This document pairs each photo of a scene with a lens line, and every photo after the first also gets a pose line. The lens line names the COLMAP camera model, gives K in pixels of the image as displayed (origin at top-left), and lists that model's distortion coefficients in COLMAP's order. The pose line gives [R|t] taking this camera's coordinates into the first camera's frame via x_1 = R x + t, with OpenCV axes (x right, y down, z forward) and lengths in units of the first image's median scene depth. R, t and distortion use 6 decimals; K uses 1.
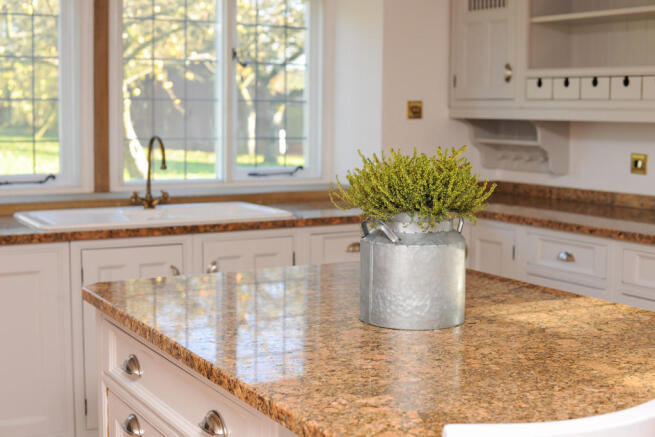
lens RADIAL K [[937.3, 0, 327.6], [0, 937.3, 221.0], [0, 0, 1]] dist [-0.101968, 0.000000]
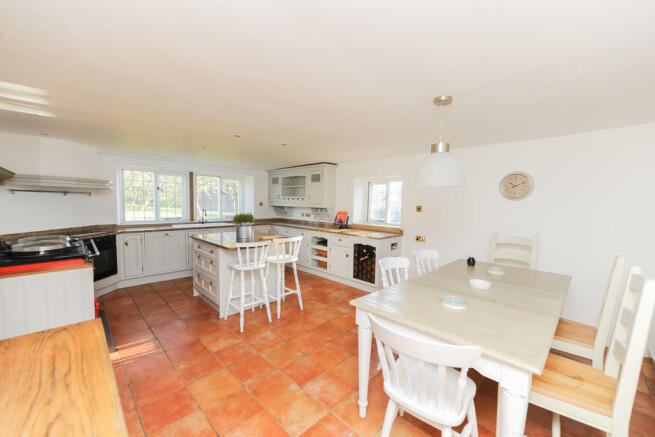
lens RADIAL K [[258.3, 0, 322.5], [0, 258.3, 223.6], [0, 0, 1]] dist [0.001817, 0.000219]
pose [[0.971122, -0.009236, 0.238406, 0.087231], [0.016061, 0.999514, -0.026700, 0.028875], [-0.238044, 0.029758, 0.970799, -0.426044]]
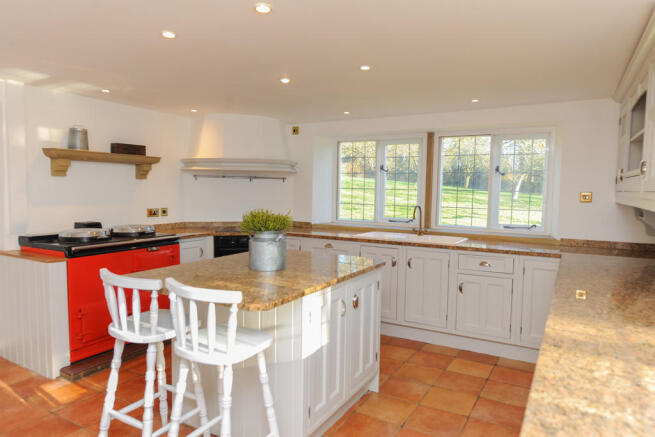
lens RADIAL K [[432.8, 0, 323.4], [0, 432.8, 216.8], [0, 0, 1]] dist [0.003137, 0.003892]
pose [[0.497634, 0.059849, -0.865320, 0.592876], [-0.112752, 0.993616, 0.003881, -0.034108], [0.860027, 0.095635, 0.501205, 0.213500]]
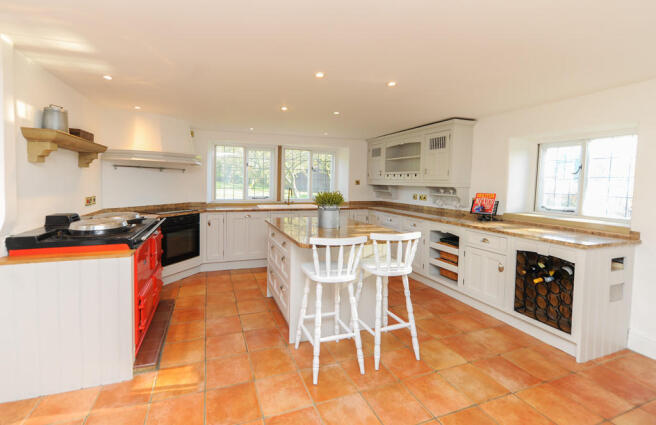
lens RADIAL K [[276.3, 0, 301.6], [0, 276.3, 192.0], [0, 0, 1]] dist [0.007785, -0.000204]
pose [[0.979593, 0.018786, -0.200110, 0.102936], [-0.034748, 0.996460, -0.076554, 0.019319], [0.197964, 0.081945, 0.976778, -0.182291]]
